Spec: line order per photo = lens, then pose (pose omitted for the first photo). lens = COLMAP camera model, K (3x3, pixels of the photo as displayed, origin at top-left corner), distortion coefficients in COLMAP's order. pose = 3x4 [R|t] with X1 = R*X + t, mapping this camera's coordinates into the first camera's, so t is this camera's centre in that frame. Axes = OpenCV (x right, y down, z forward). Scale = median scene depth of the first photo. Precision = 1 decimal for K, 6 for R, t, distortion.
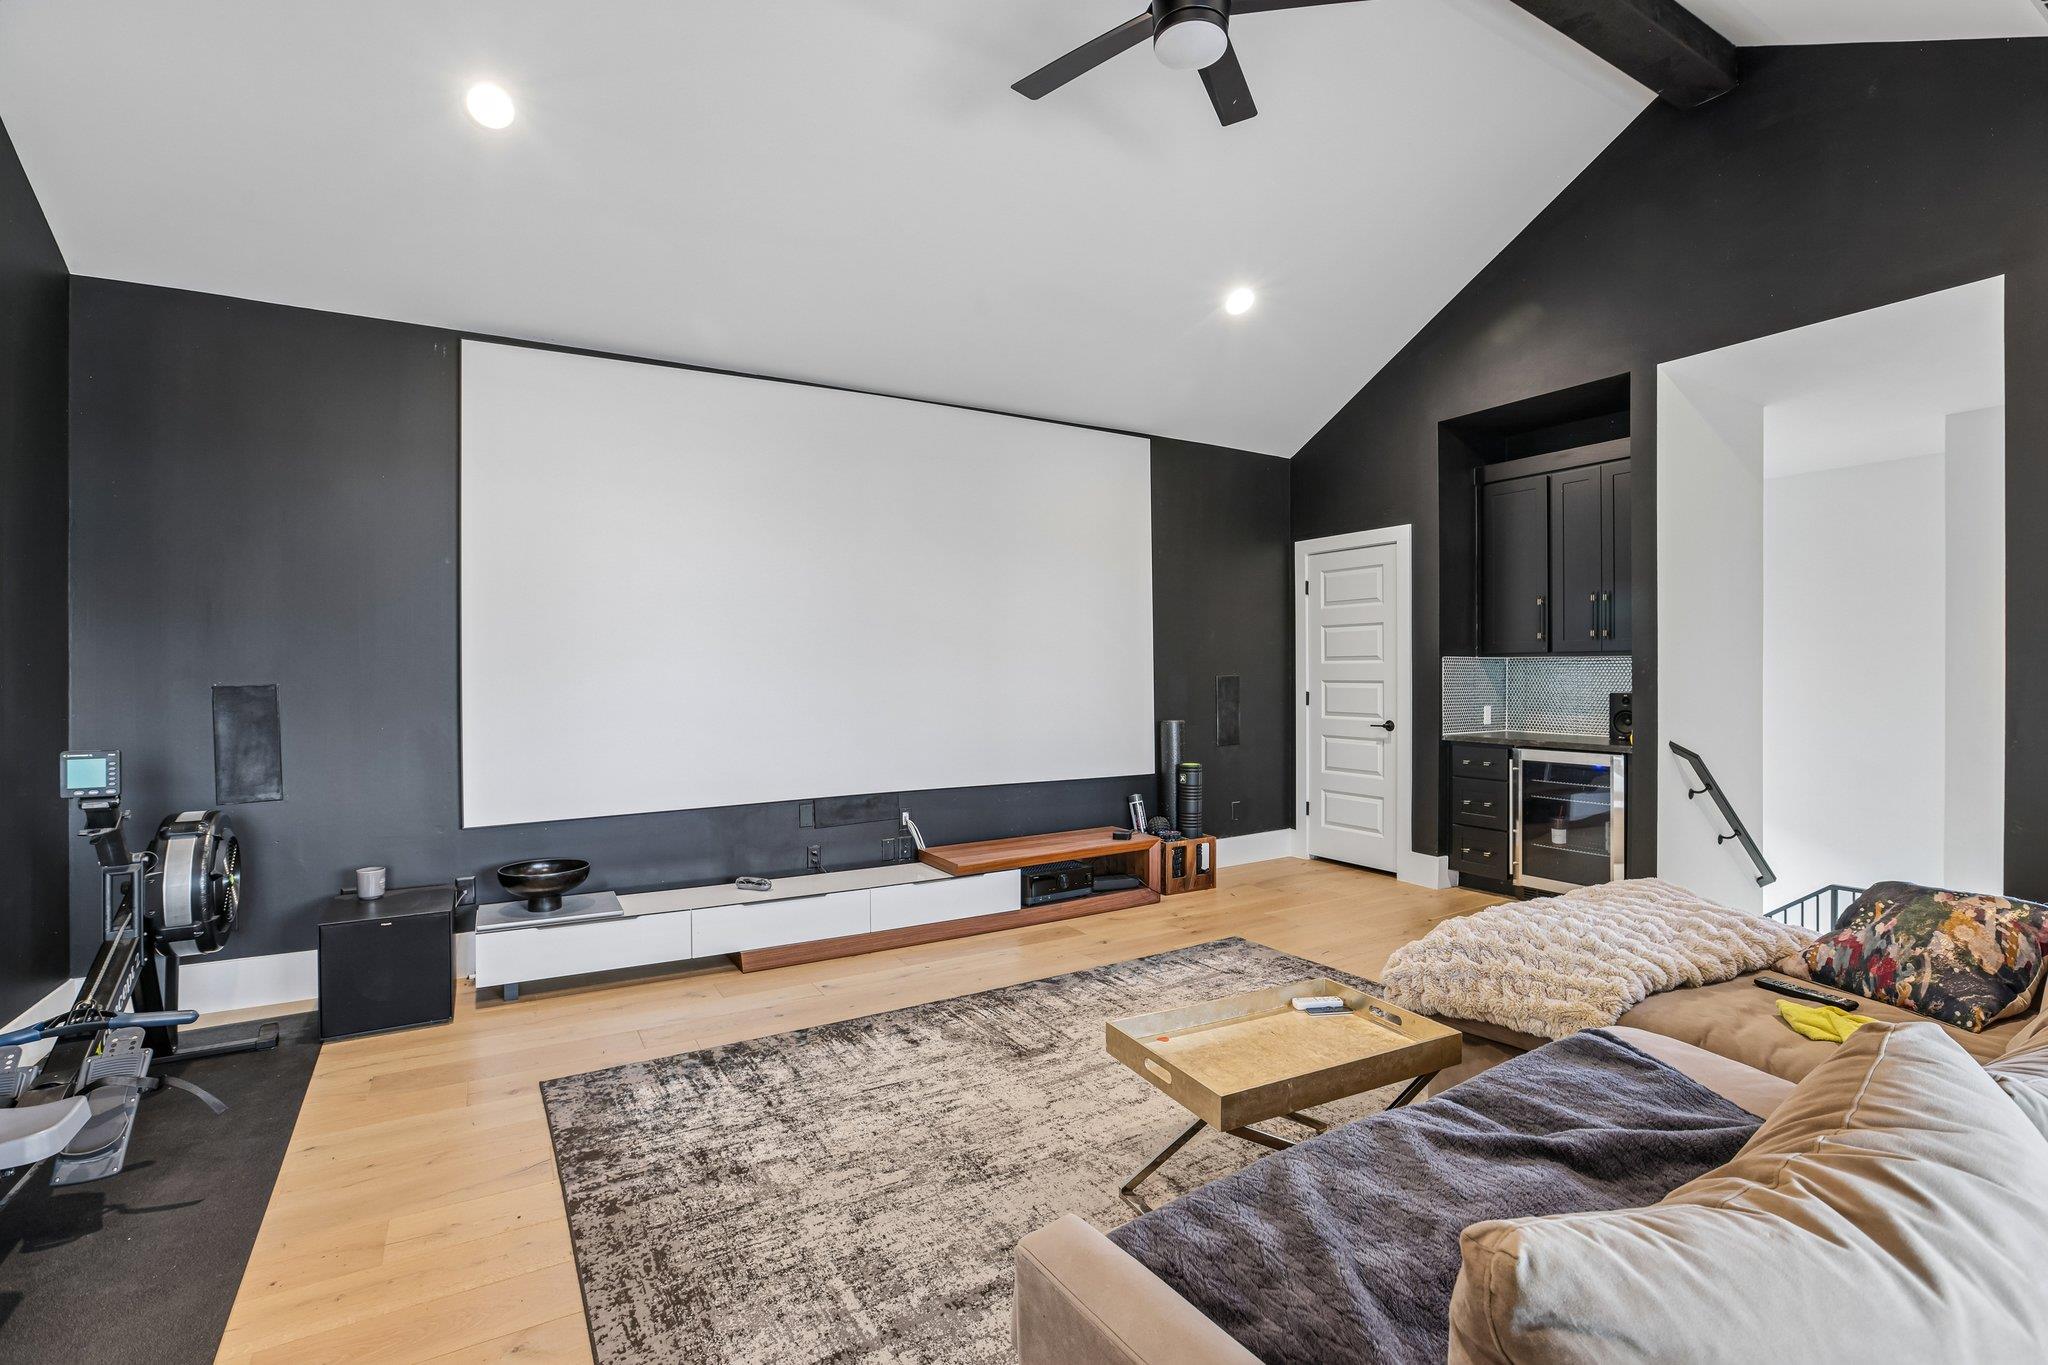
lens RADIAL K [[922.1, 0, 1029.0], [0, 922.1, 680.8], [0, 0, 1]] dist [-0.025370, 0.001402]
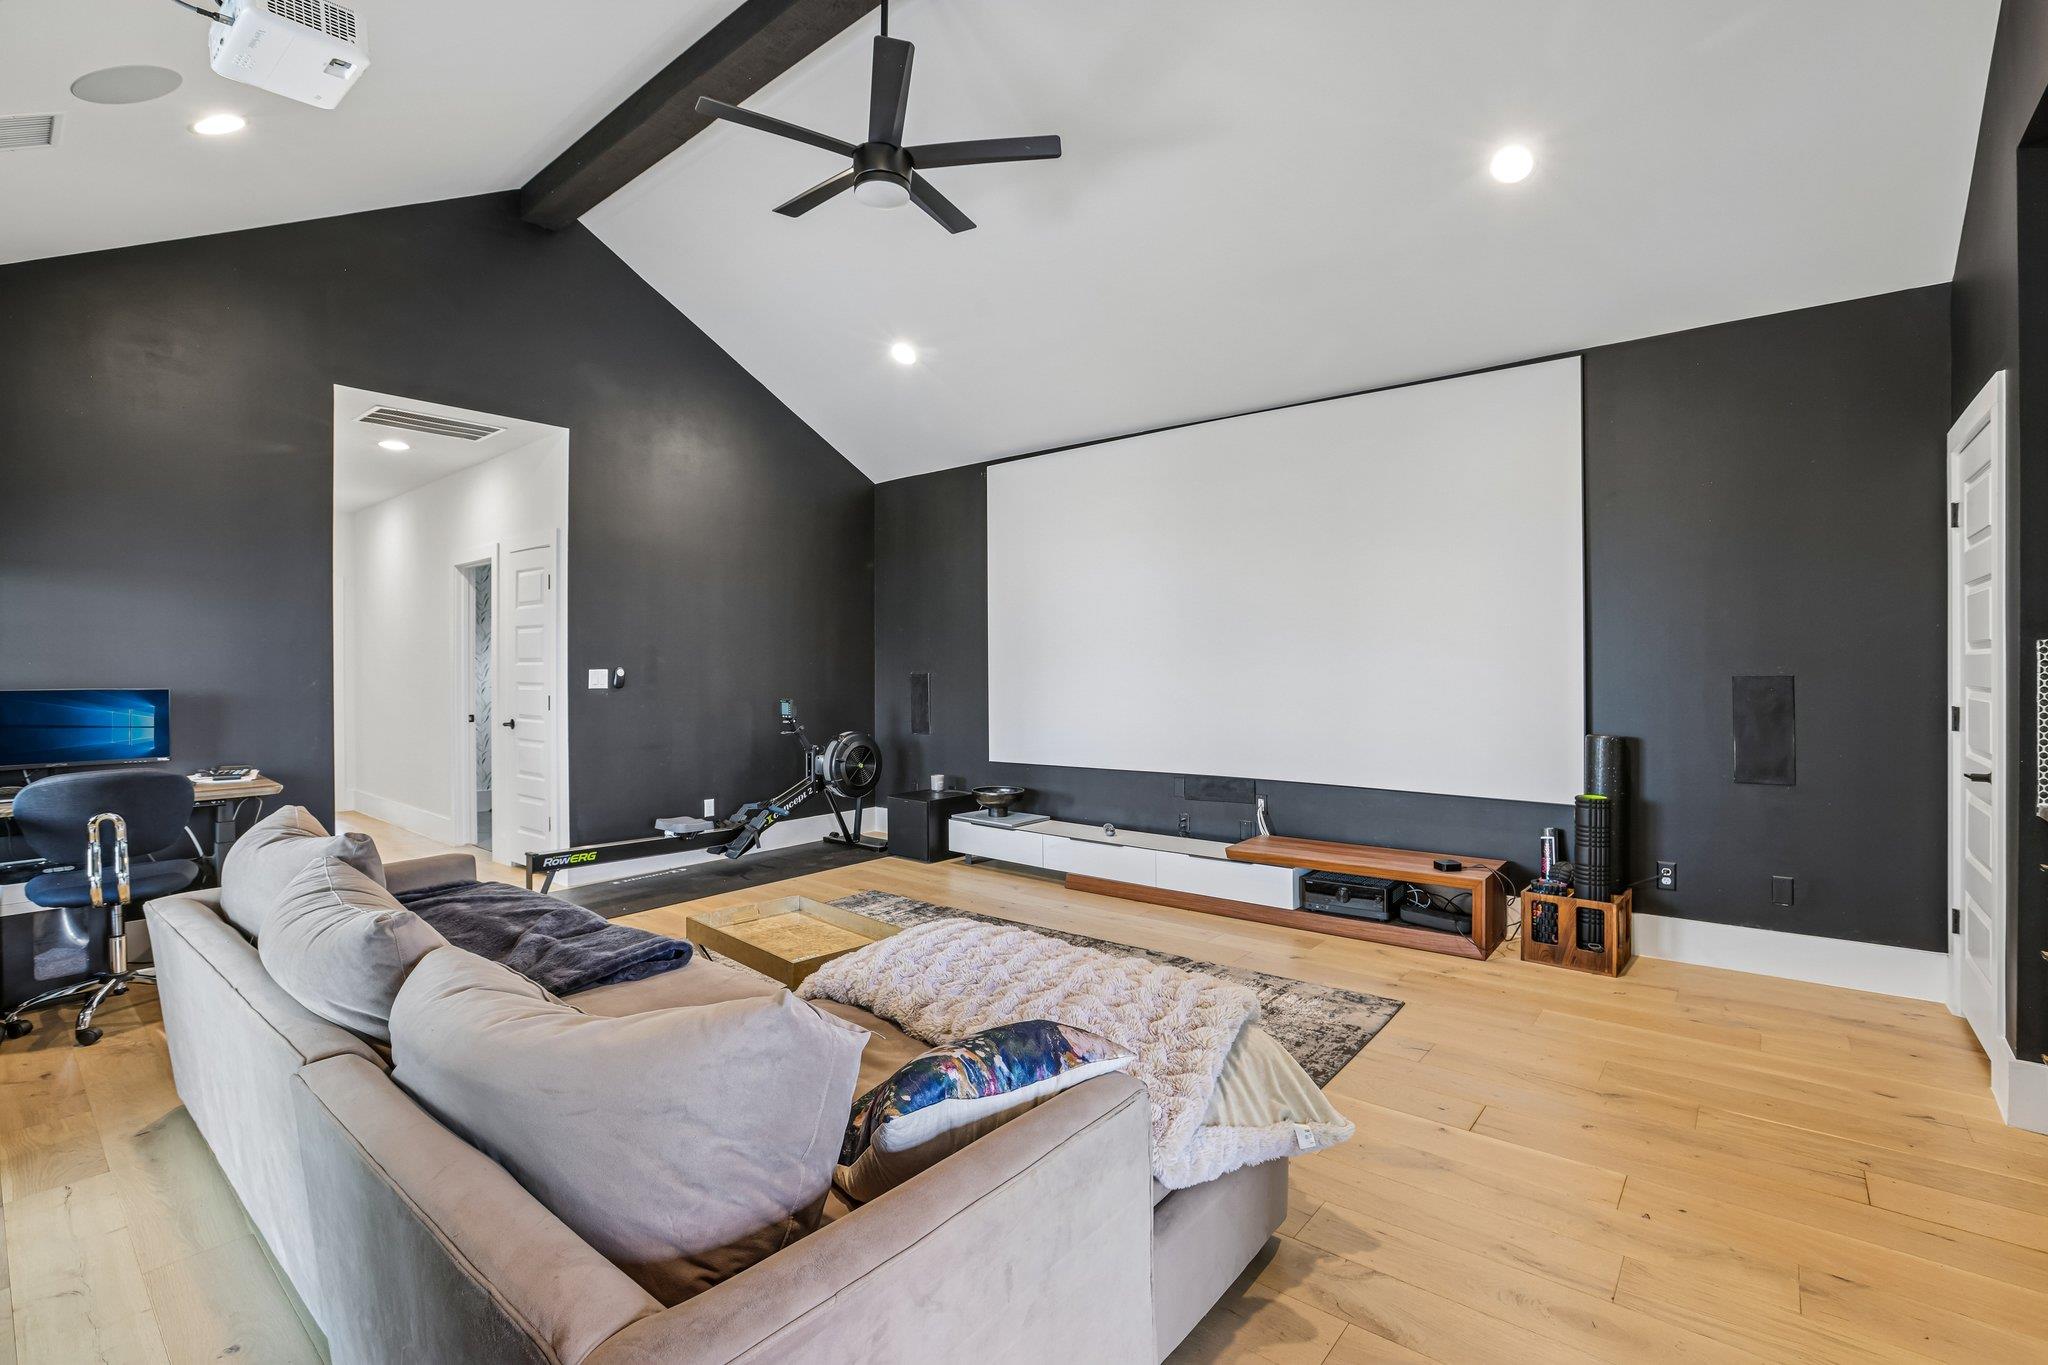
lens RADIAL K [[922.1, 0, 1029.0], [0, 922.1, 680.8], [0, 0, 1]] dist [-0.025370, 0.001402]
pose [[0.348163, 0.018021, -0.937261, 0.922122], [-0.001678, 0.999826, 0.018601, -0.015395], [0.937432, -0.004903, 0.348133, 0.456493]]
